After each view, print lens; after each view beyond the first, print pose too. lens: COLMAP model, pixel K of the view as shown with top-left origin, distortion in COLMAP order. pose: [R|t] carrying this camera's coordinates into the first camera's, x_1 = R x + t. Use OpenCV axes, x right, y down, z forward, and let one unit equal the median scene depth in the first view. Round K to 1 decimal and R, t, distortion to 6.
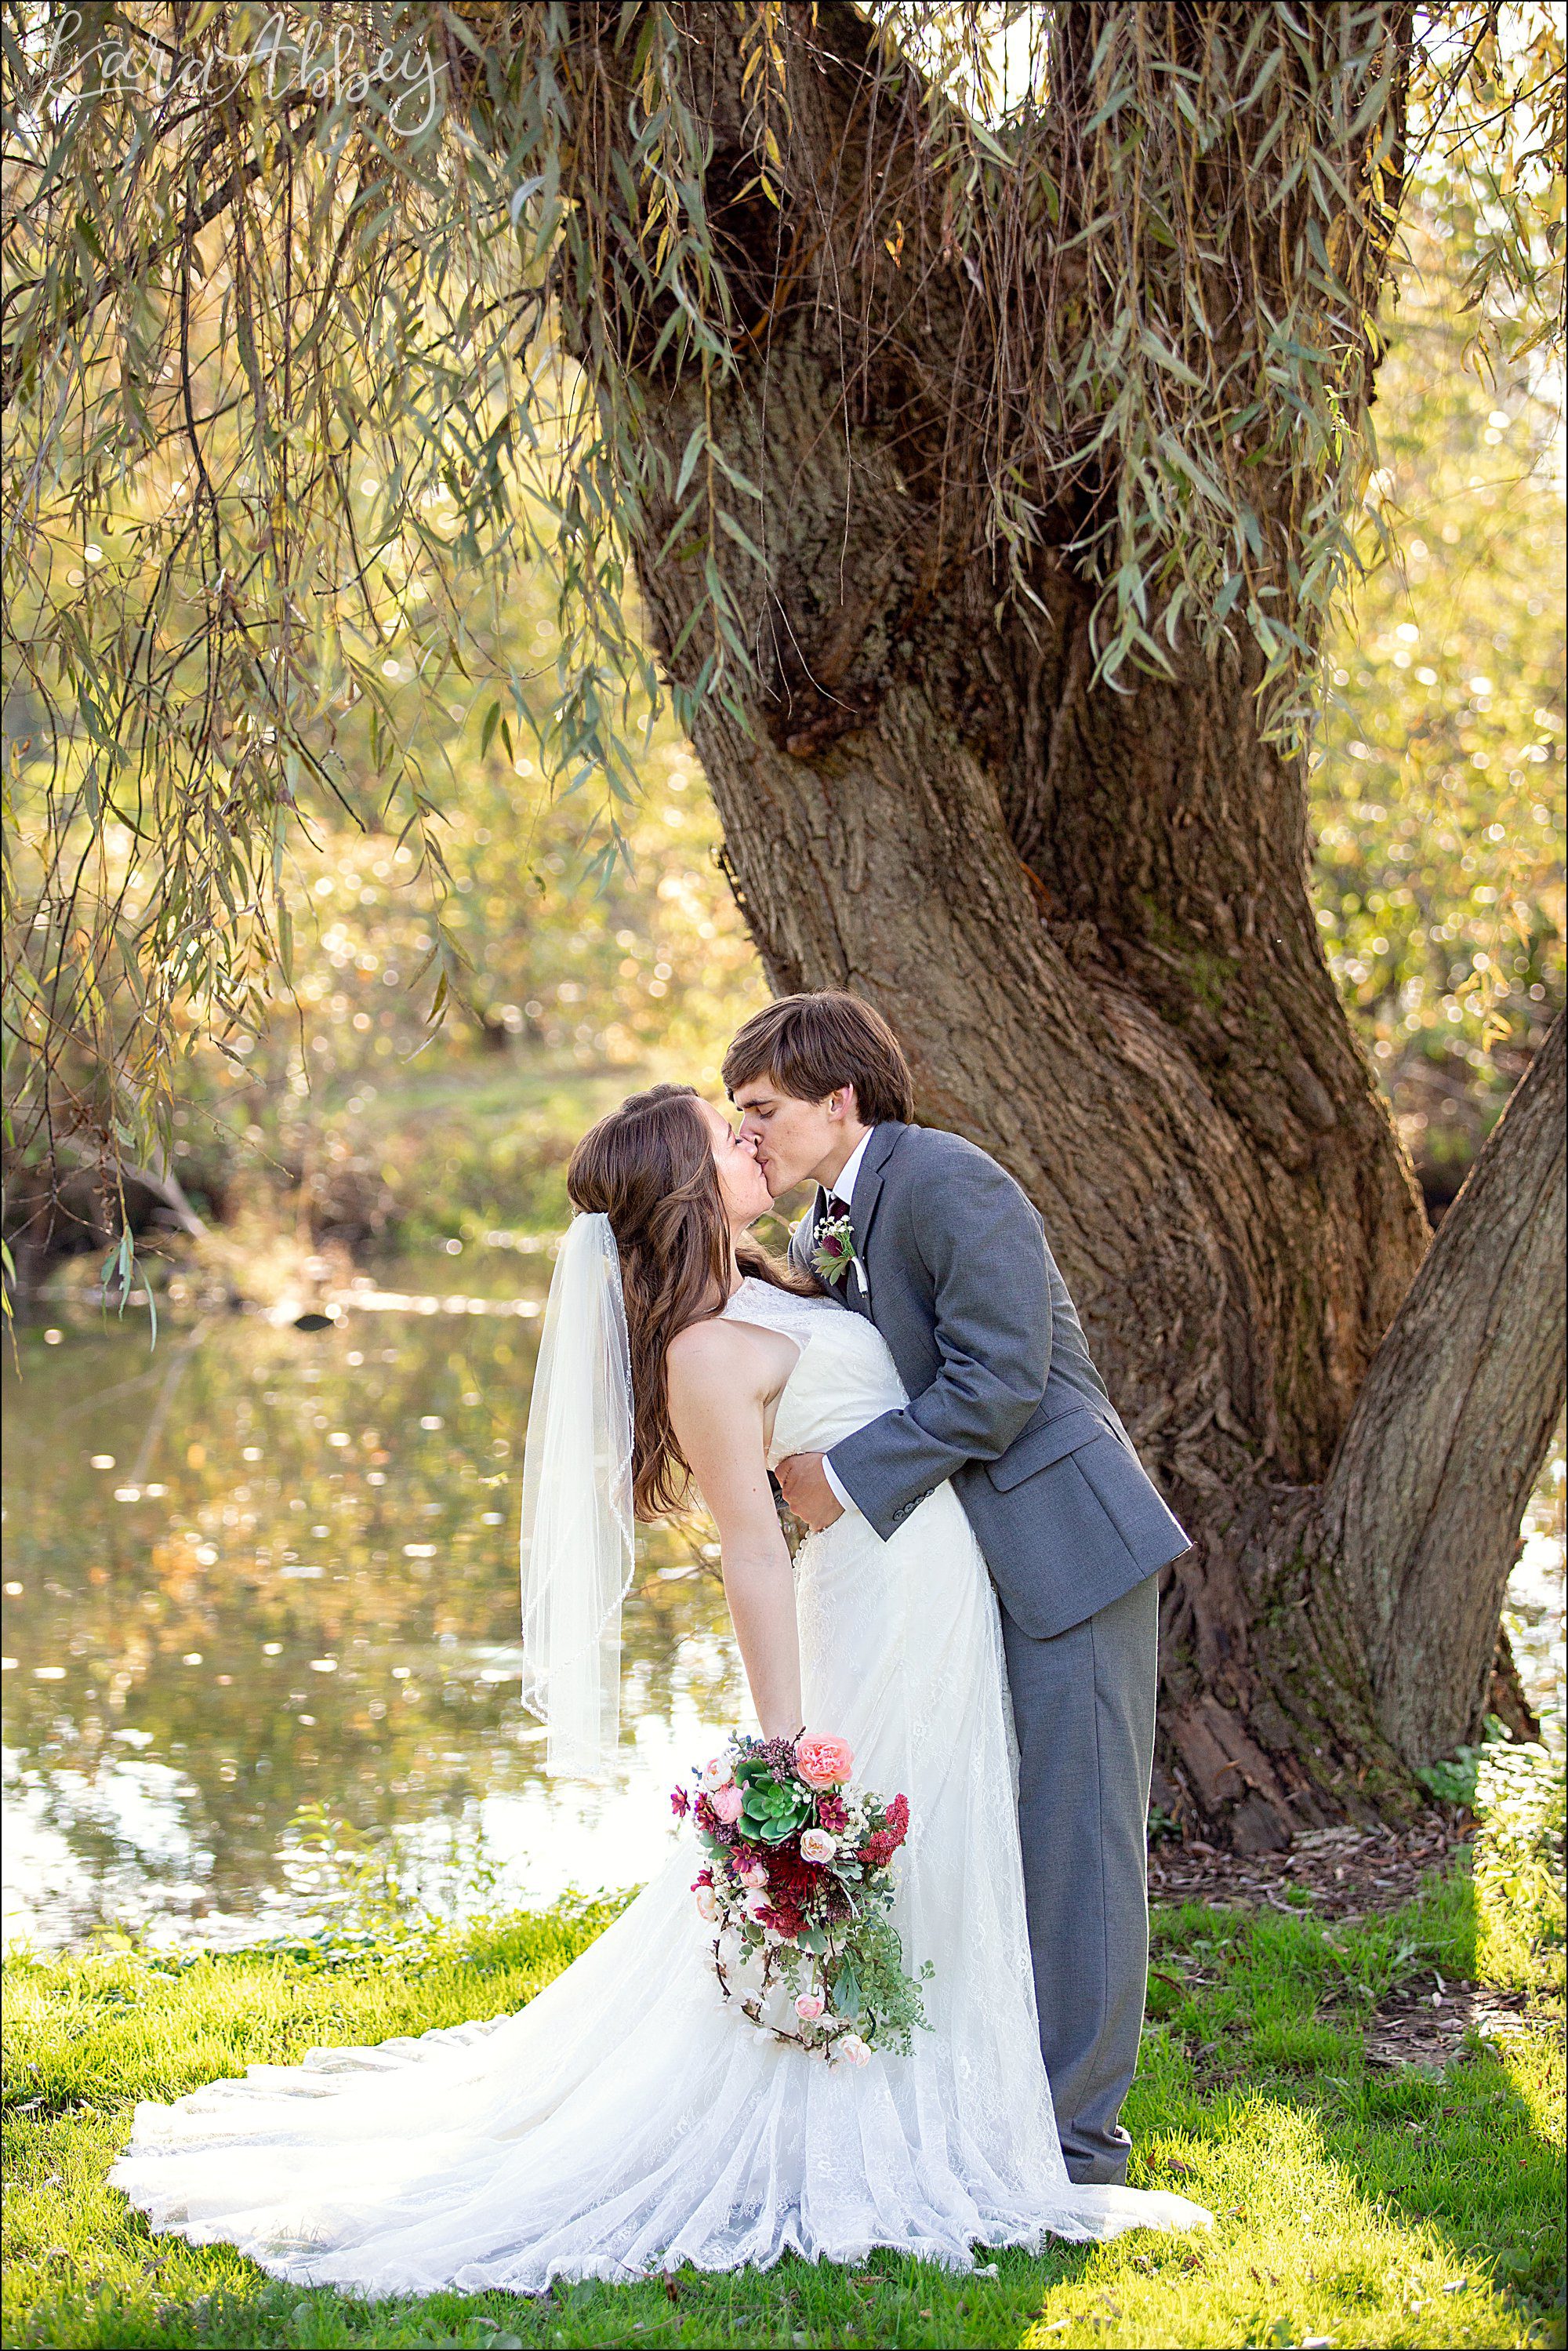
lens RADIAL K [[6347.2, 0, 784.0], [0, 6347.2, 1175.5], [0, 0, 1]] dist [-0.141738, -2.494800]
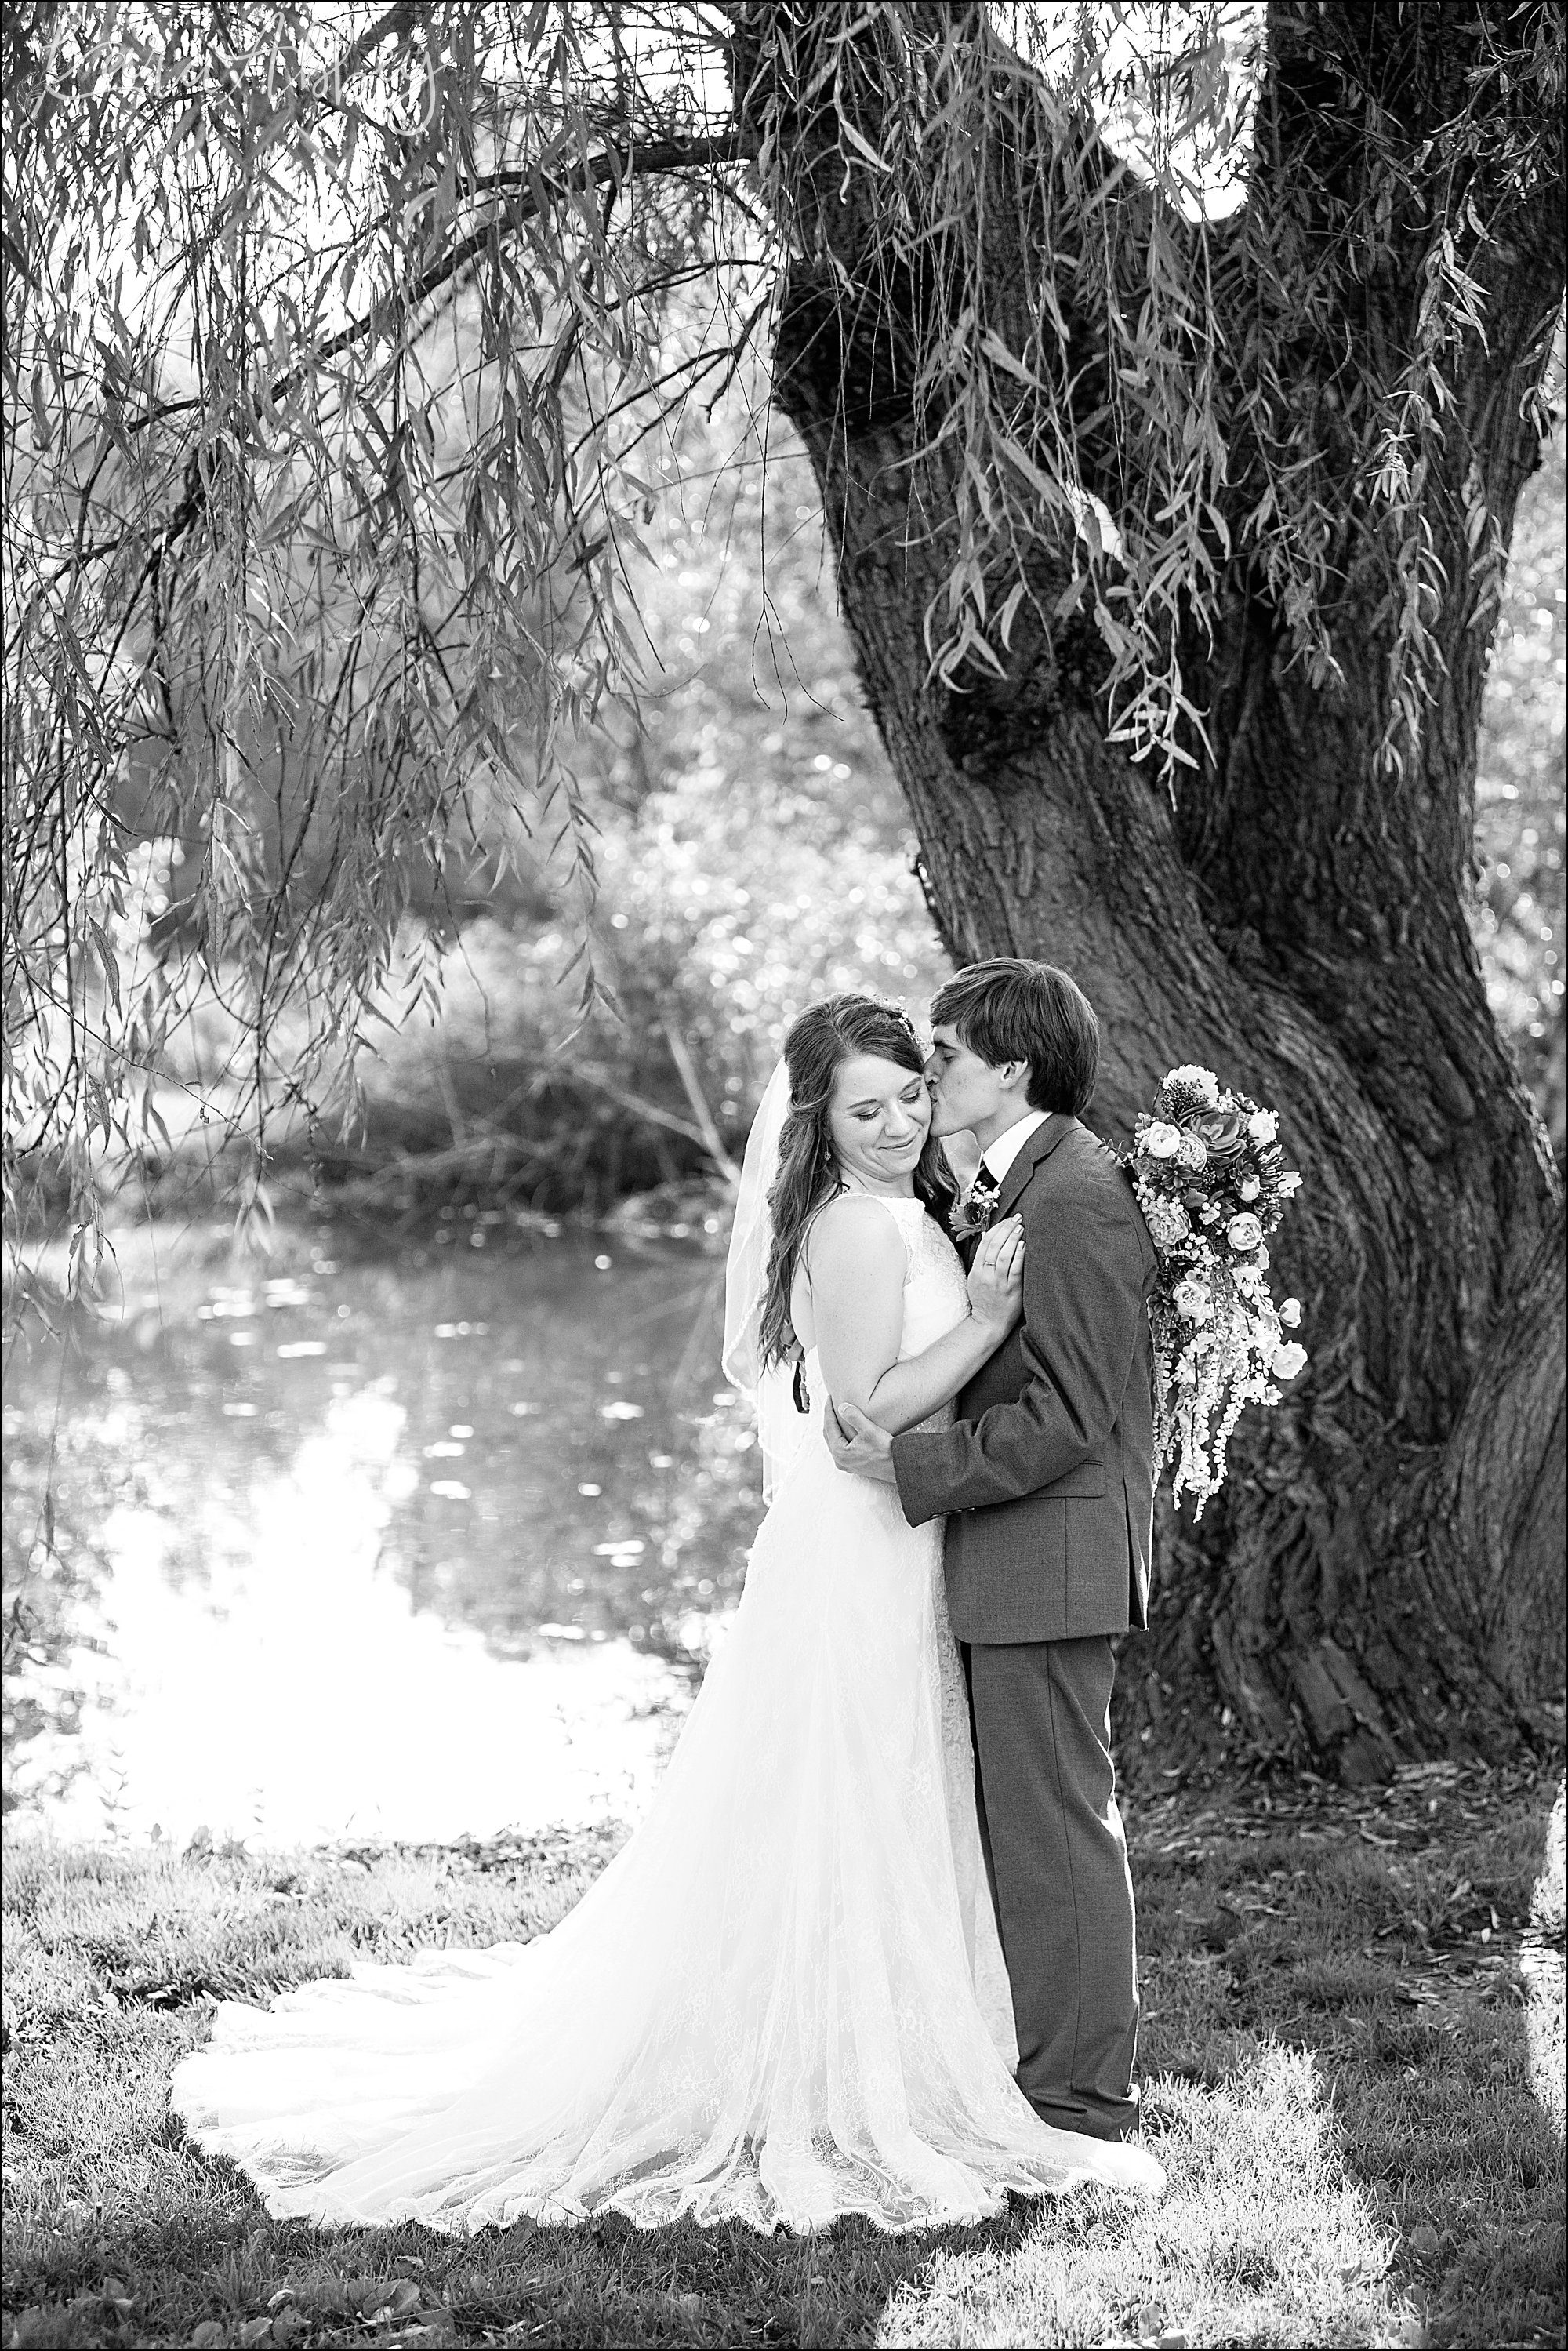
lens RADIAL K [[5032.5, 0, 784.0], [0, 5032.5, 1175.5], [0, 0, 1]] dist [-0.314708, 0.064860]
pose [[0.993412, 0.019829, -0.112867, 0.068522], [-0.018739, 0.999767, 0.010711, -0.005092], [0.113053, -0.008526, 0.993552, 0.129529]]
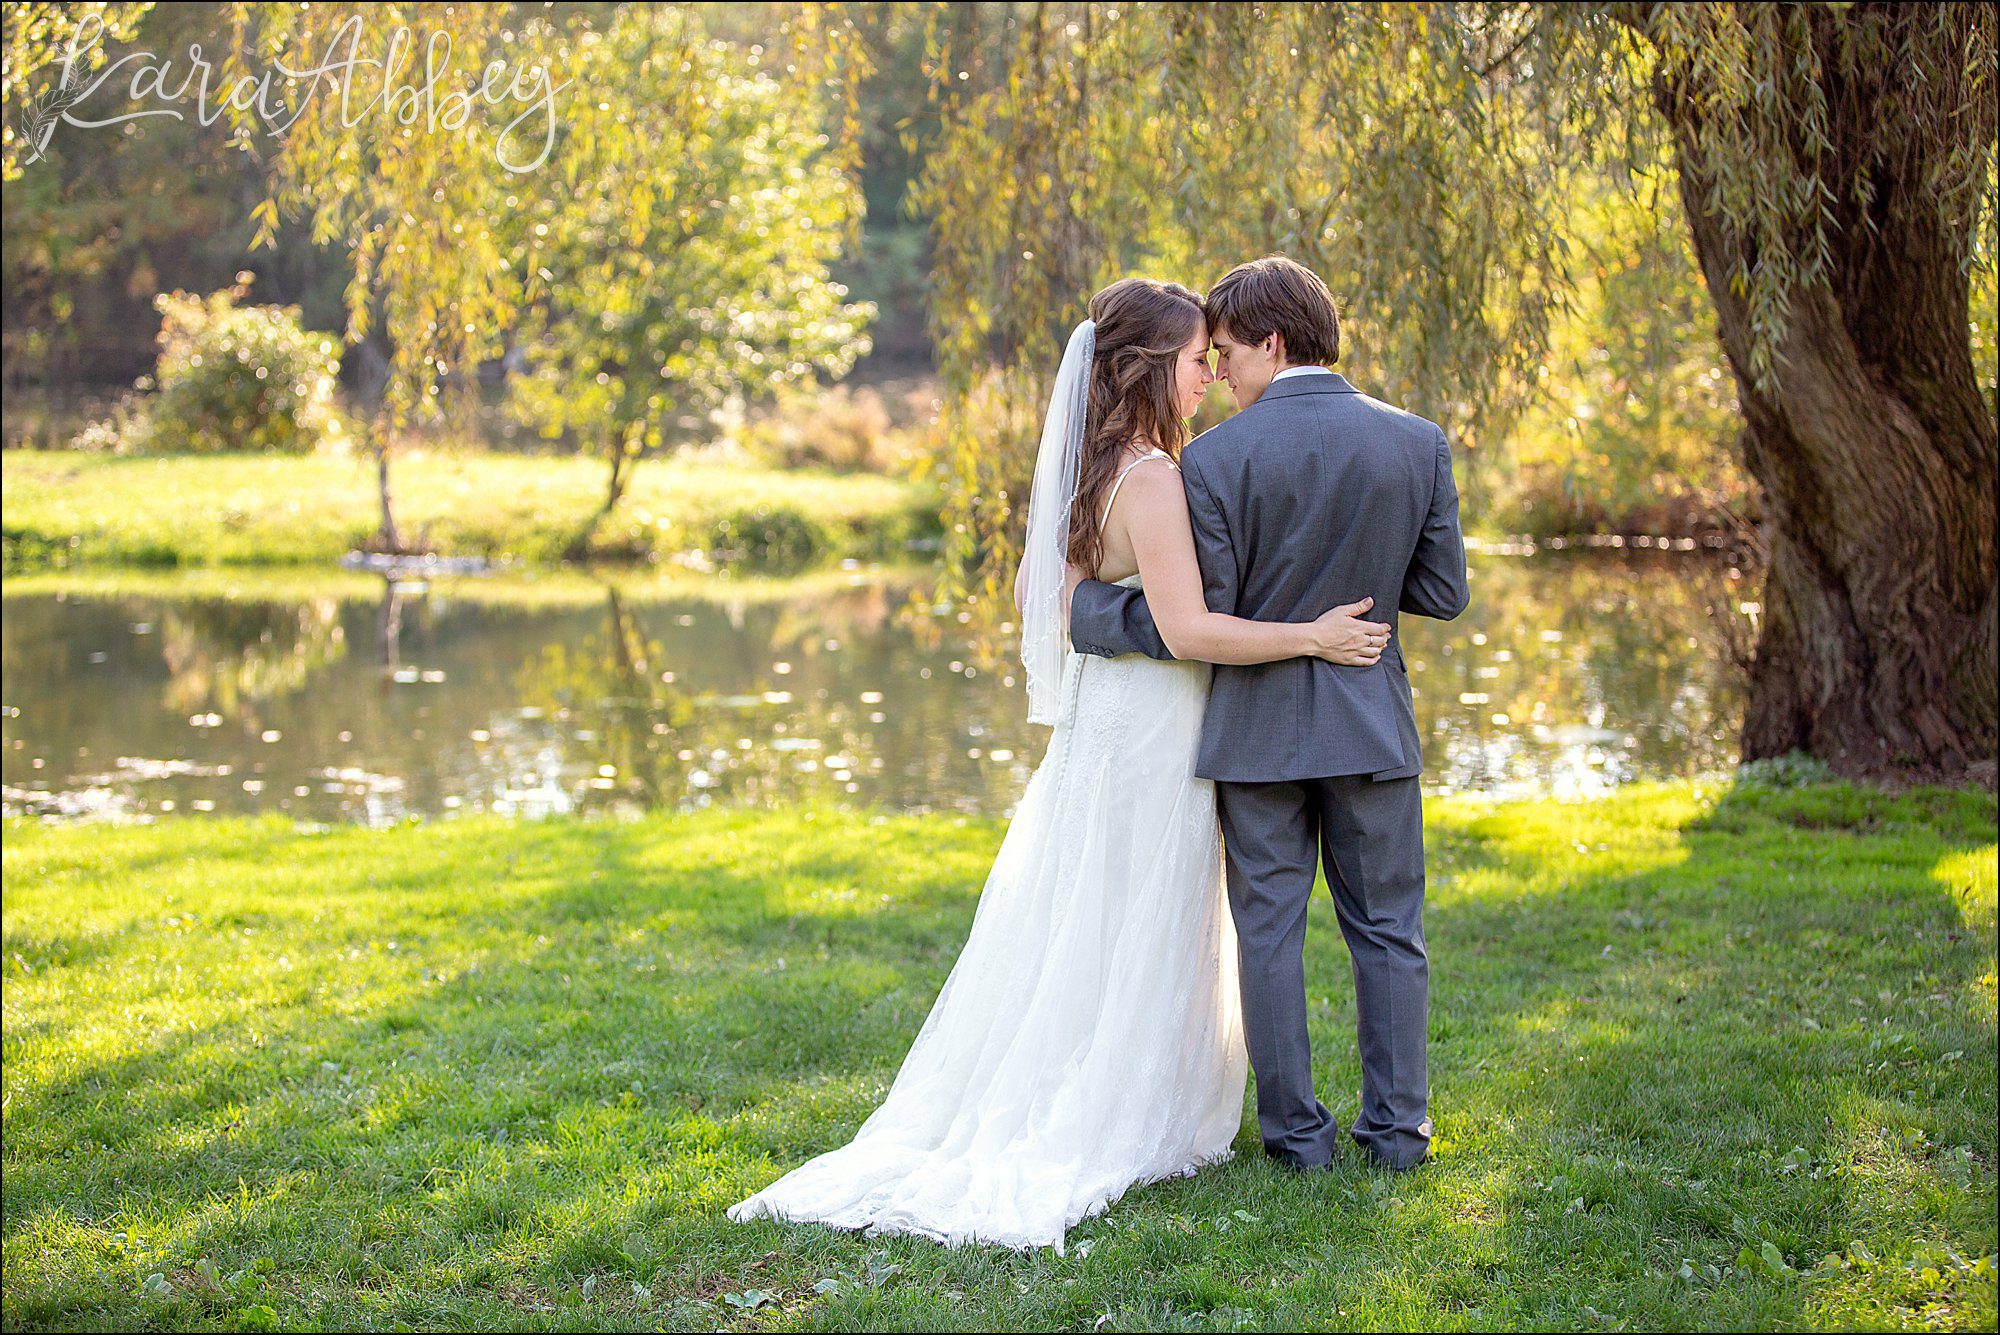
lens RADIAL K [[4179.1, 0, 1006.5], [0, 4179.1, 694.9], [0, 0, 1]] dist [-0.323409, 0.026192]
pose [[0.994139, 0.022128, -0.105816, -0.105383], [-0.017990, 0.999042, 0.039904, 0.025014], [0.106598, -0.037767, 0.993585, -0.499219]]
